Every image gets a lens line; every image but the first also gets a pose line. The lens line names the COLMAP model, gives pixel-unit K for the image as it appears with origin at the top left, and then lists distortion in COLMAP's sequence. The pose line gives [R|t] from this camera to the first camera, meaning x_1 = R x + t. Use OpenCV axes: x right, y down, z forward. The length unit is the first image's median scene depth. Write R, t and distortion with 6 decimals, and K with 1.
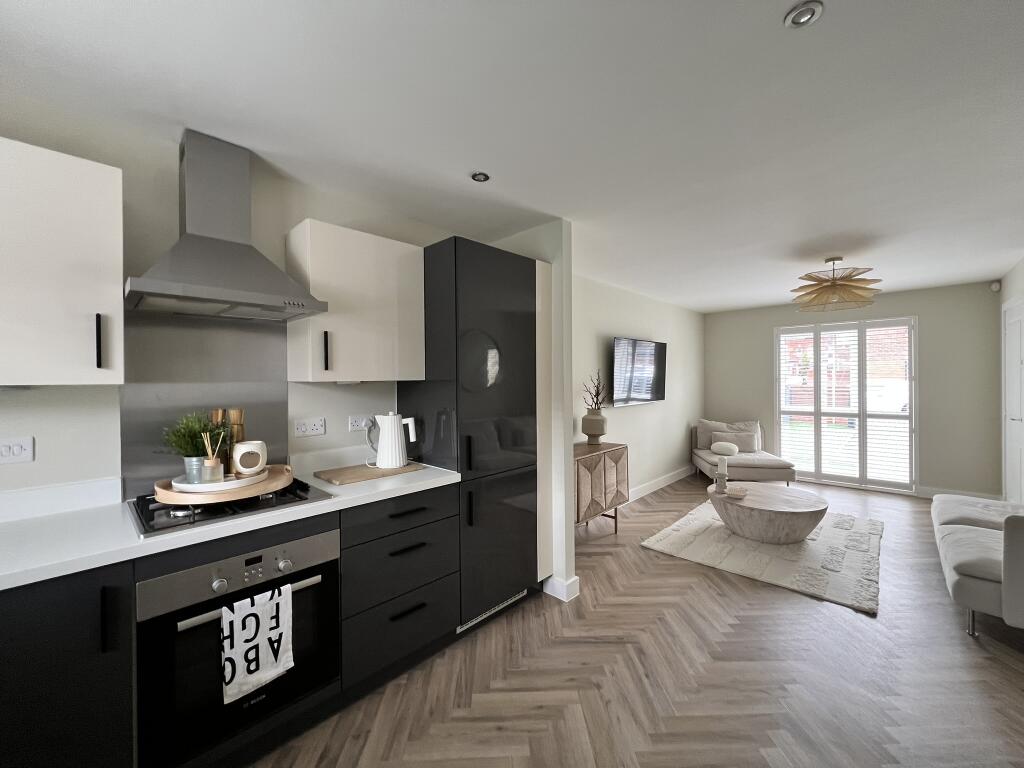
lens RADIAL K [[408.1, 0, 513.6], [0, 408.1, 381.9], [0, 0, 1]] dist [-0.000474, 0.000512]
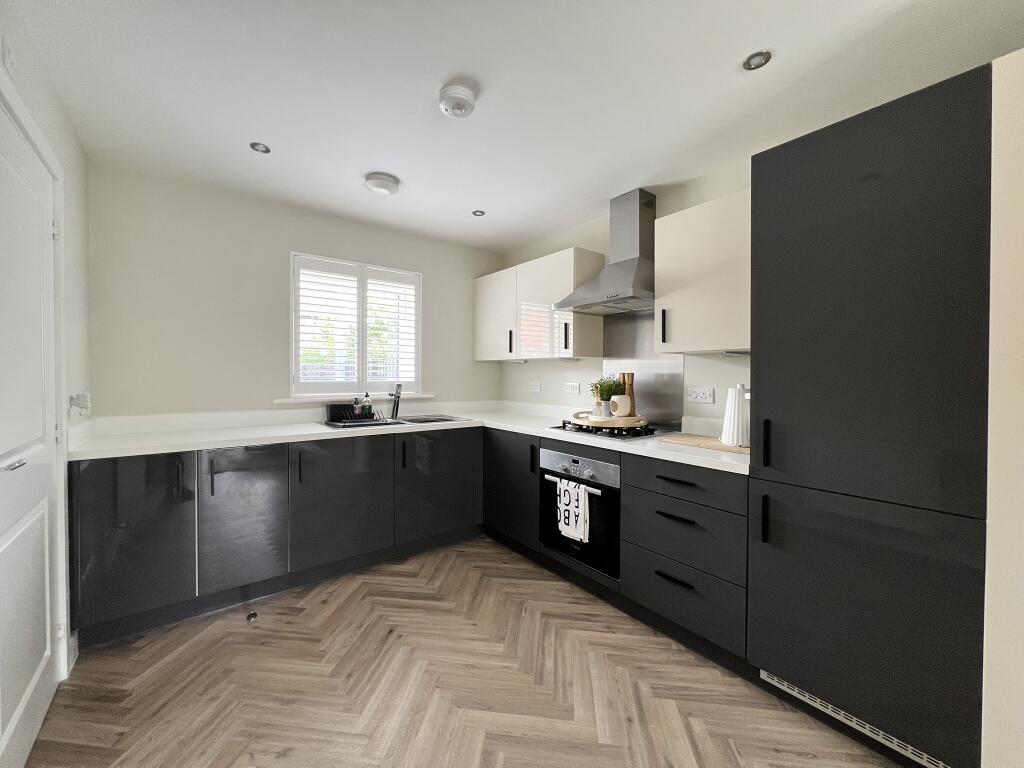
lens RADIAL K [[408.1, 0, 512.6], [0, 408.1, 381.6], [0, 0, 1]] dist [-0.000474, 0.000512]
pose [[-0.140875, 0.022987, -0.989760, 1.157487], [-0.010982, 0.999633, 0.024780, 0.088065], [0.989966, 0.014360, -0.140571, 1.109088]]
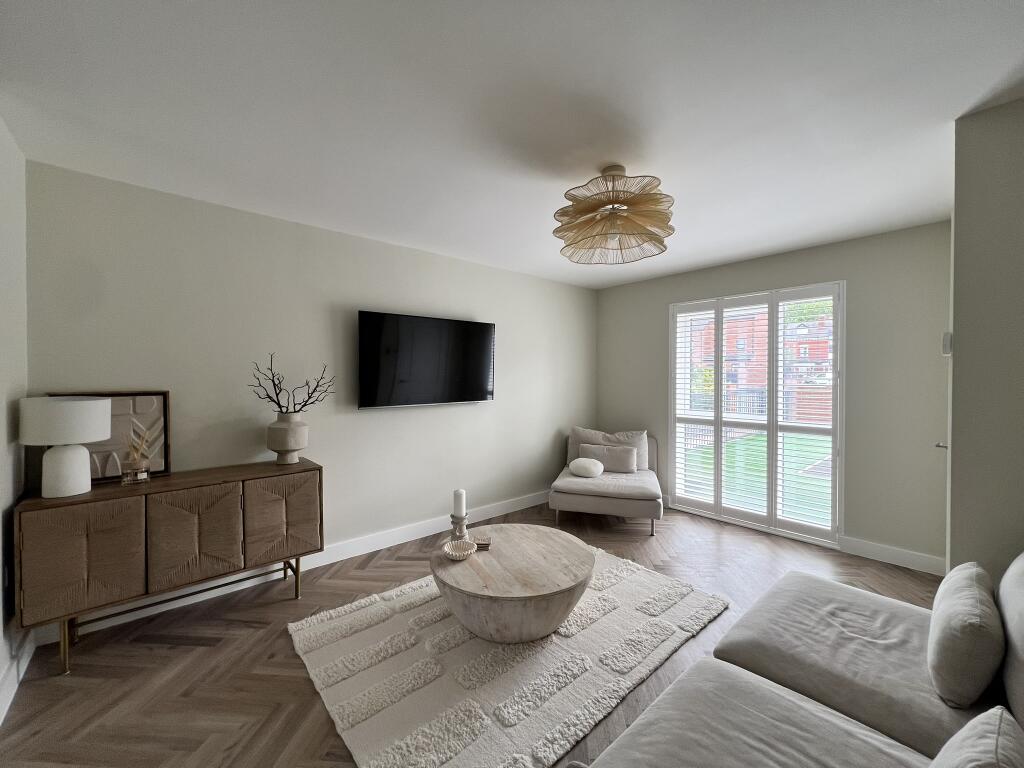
lens RADIAL K [[408.1, 0, 510.3], [0, 408.1, 380.7], [0, 0, 1]] dist [-0.000474, 0.000512]
pose [[0.995367, 0.013279, -0.095225, 0.248572], [-0.012880, 0.999905, 0.004810, 0.002927], [0.095280, -0.003562, 0.995444, 0.139707]]
